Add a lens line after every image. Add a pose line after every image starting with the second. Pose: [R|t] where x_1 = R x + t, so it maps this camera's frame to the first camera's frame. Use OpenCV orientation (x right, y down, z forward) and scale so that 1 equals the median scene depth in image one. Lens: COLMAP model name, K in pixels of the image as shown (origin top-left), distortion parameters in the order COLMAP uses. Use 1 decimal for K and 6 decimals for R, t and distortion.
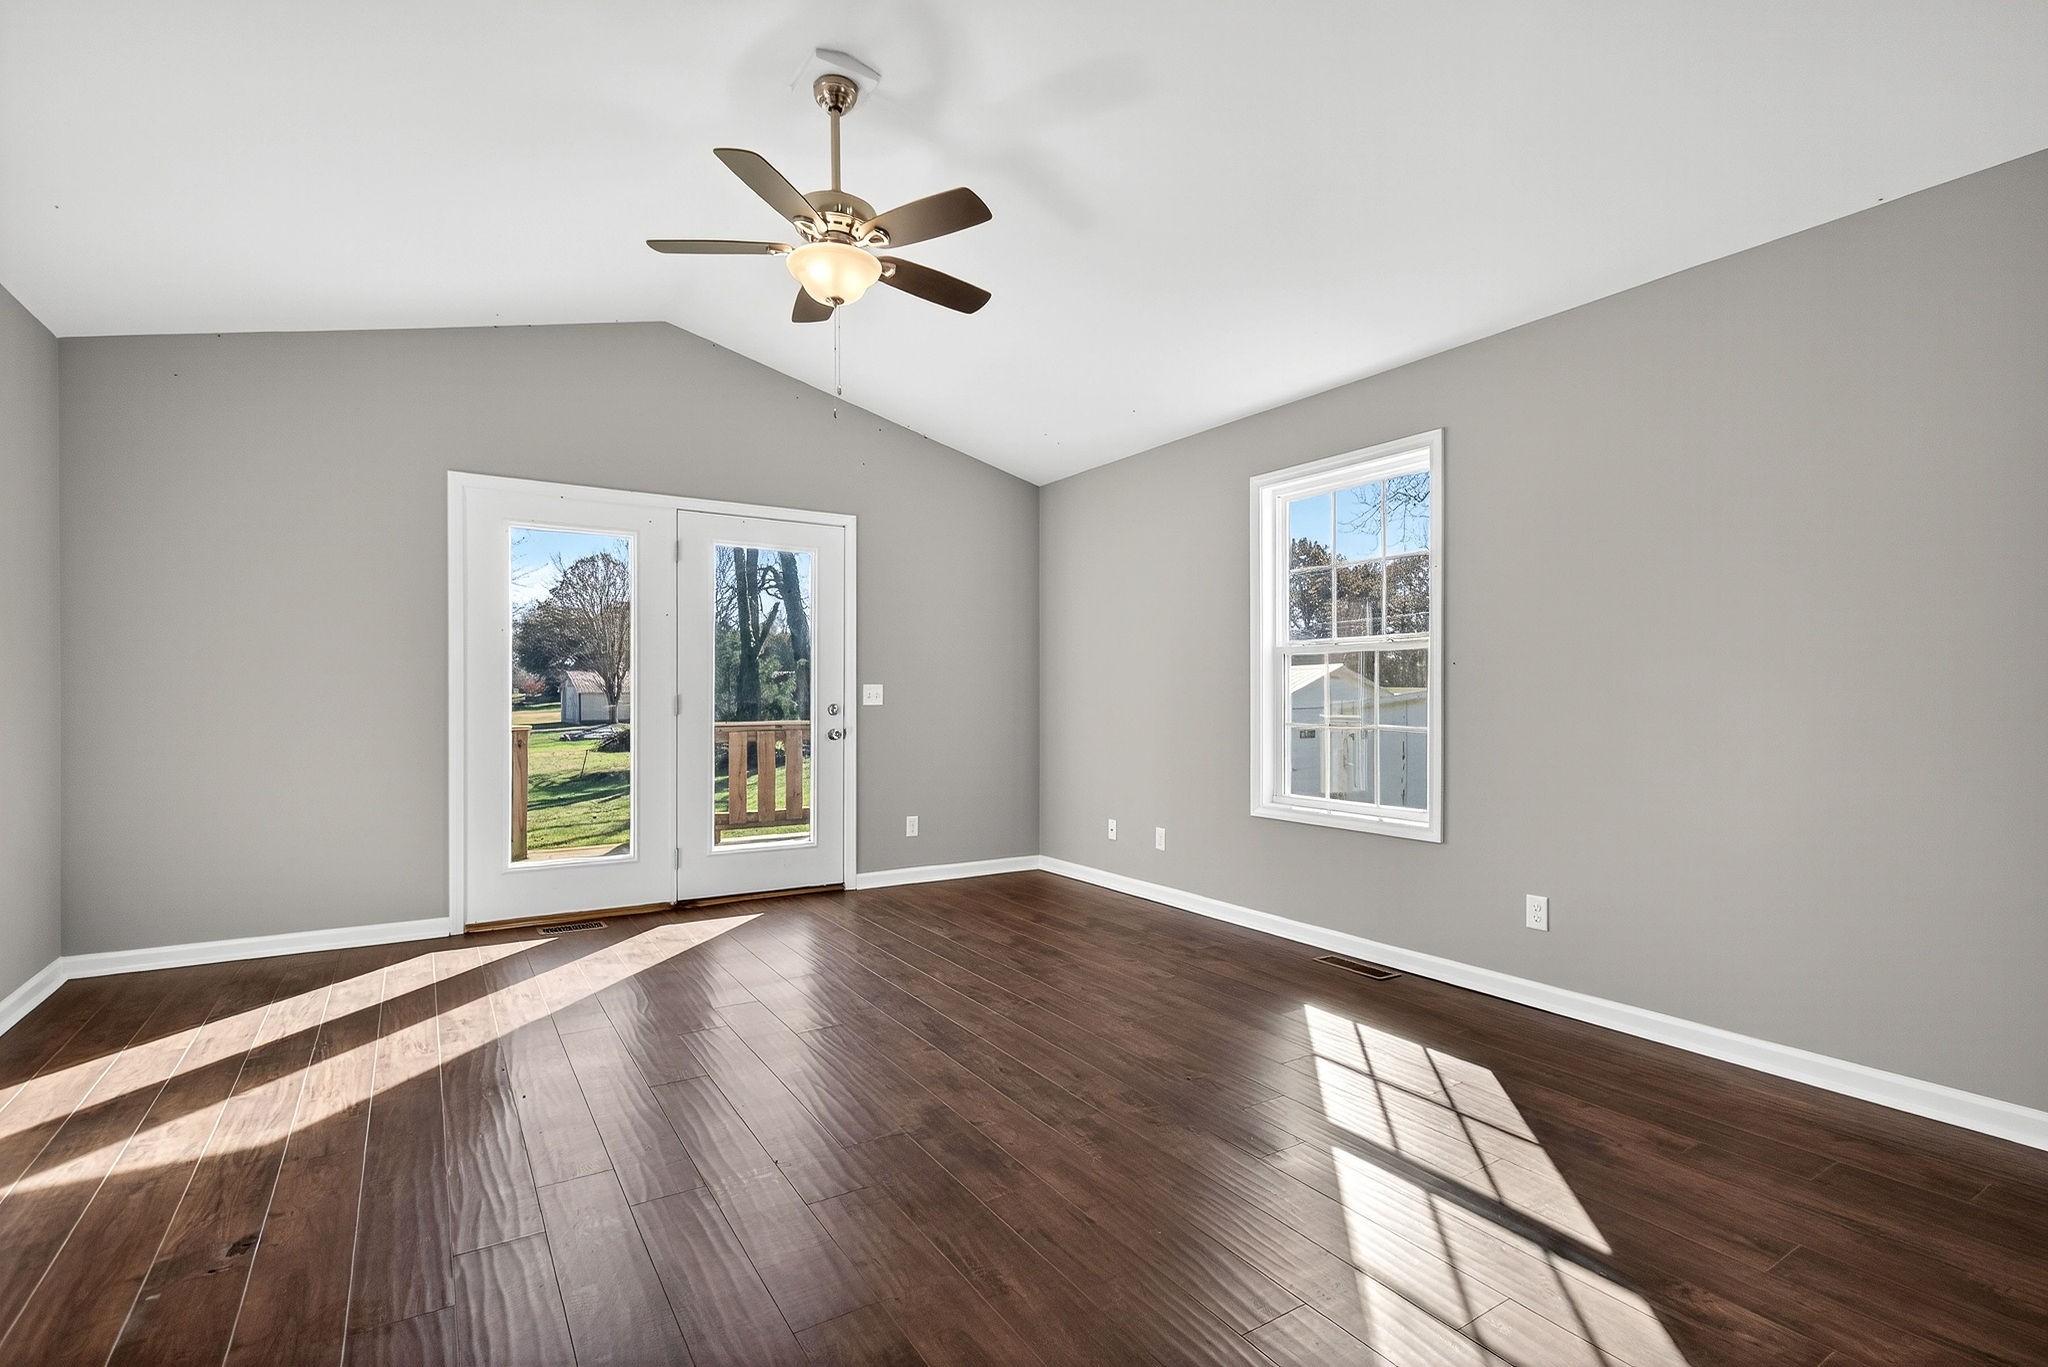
lens RADIAL K [[936.9, 0, 1027.2], [0, 936.9, 692.6], [0, 0, 1]] dist [-0.019065, 0.000004]
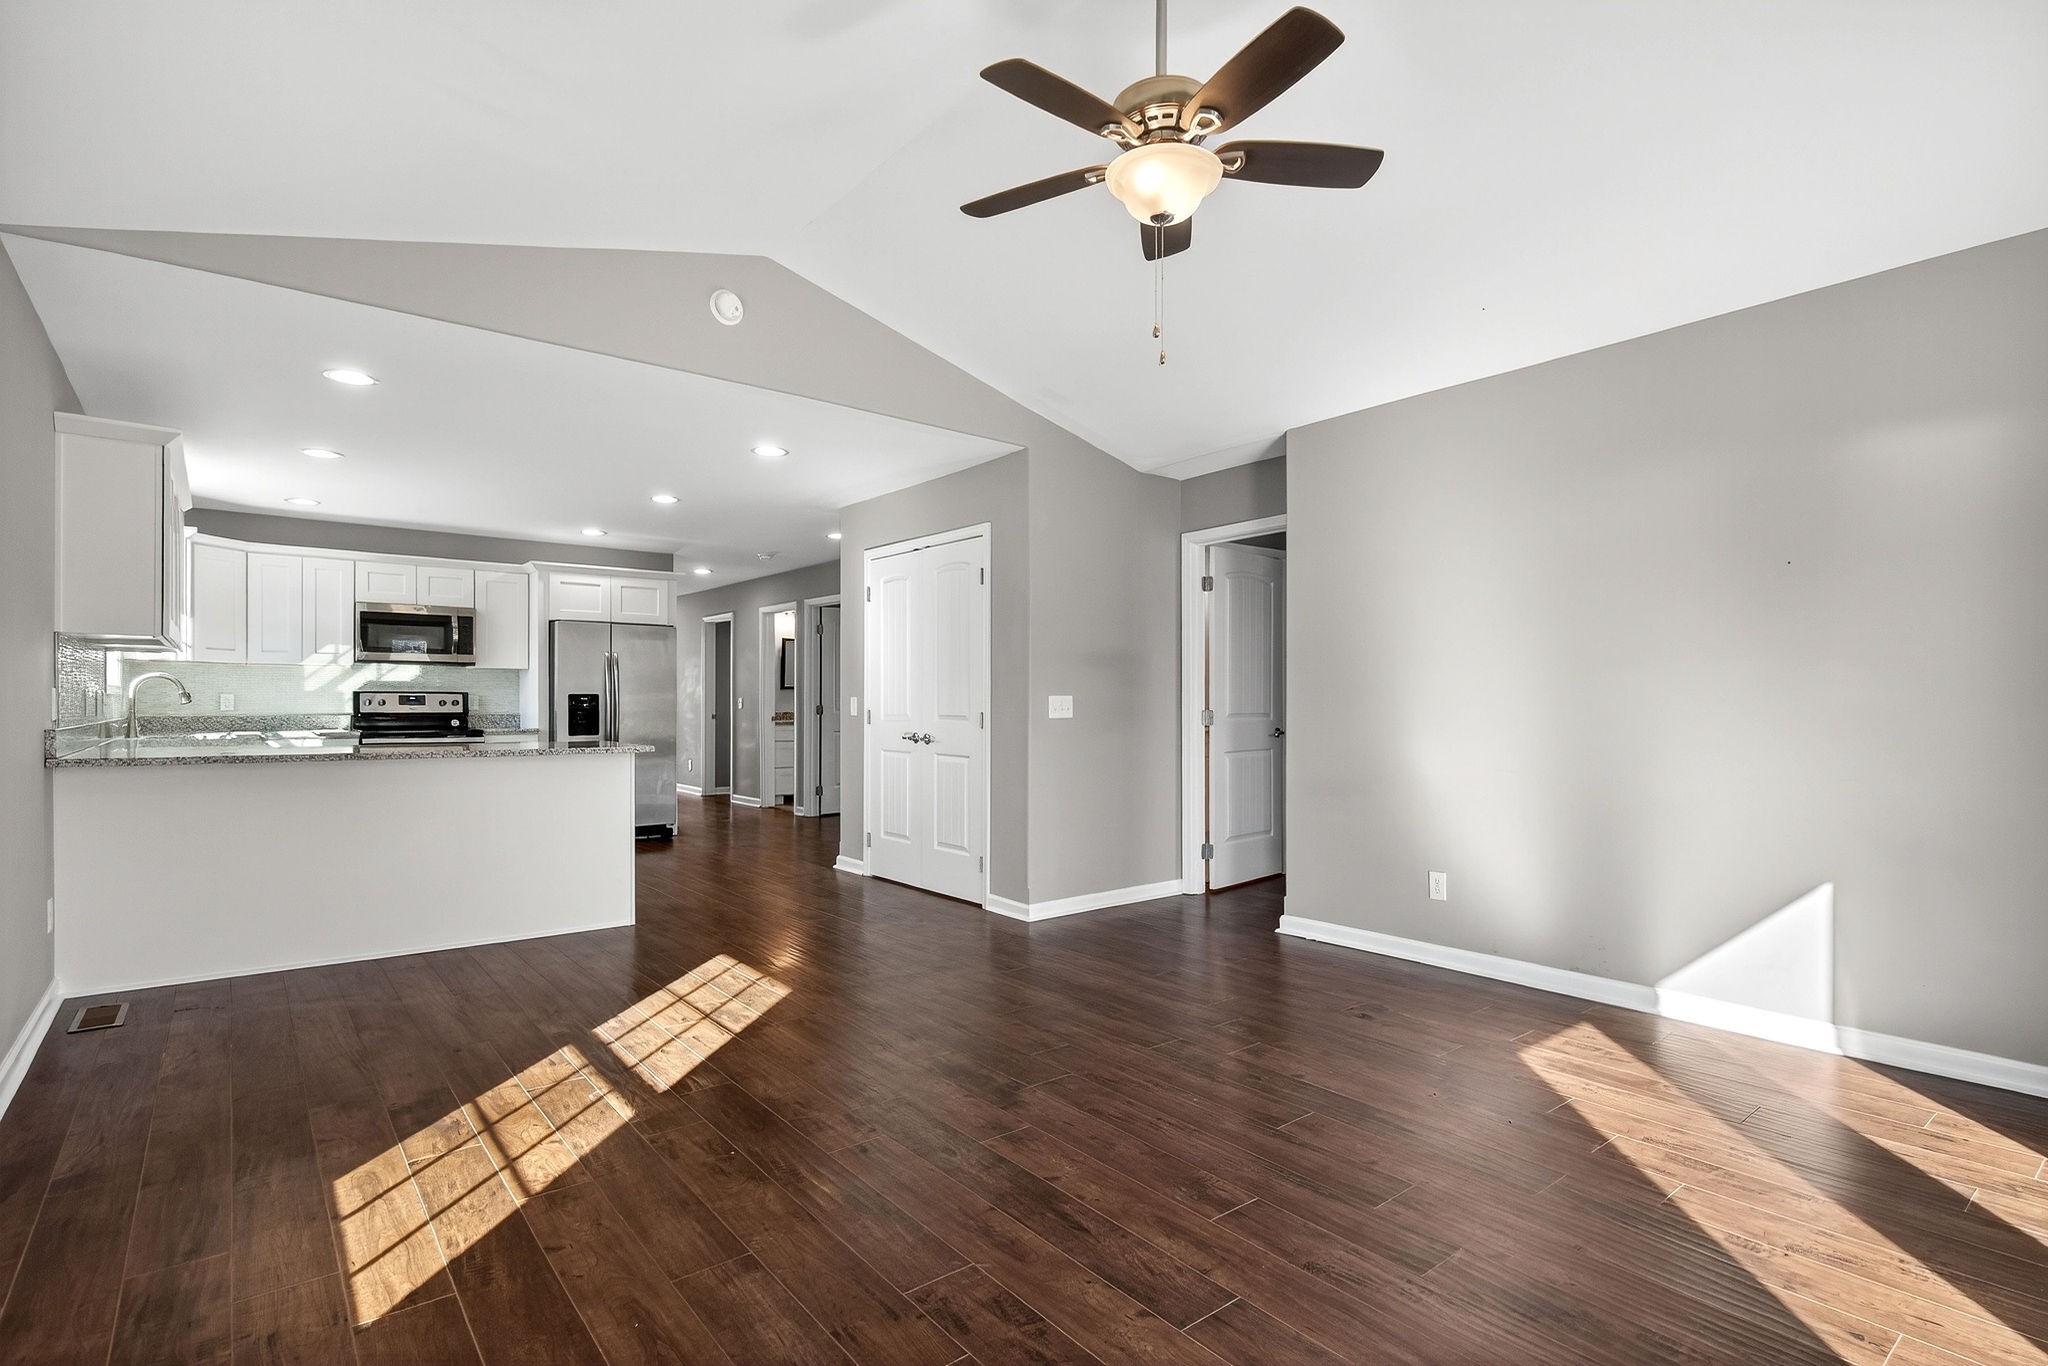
lens RADIAL K [[980.0, 0, 1020.9], [0, 980.0, 709.1], [0, 0, 1]] dist [-0.004017, -0.000672]
pose [[-0.994762, -0.001556, -0.102204, 0.003851], [-0.001958, 0.999991, 0.003833, 0.000650], [0.102197, 0.004014, -0.994756, 2.050824]]
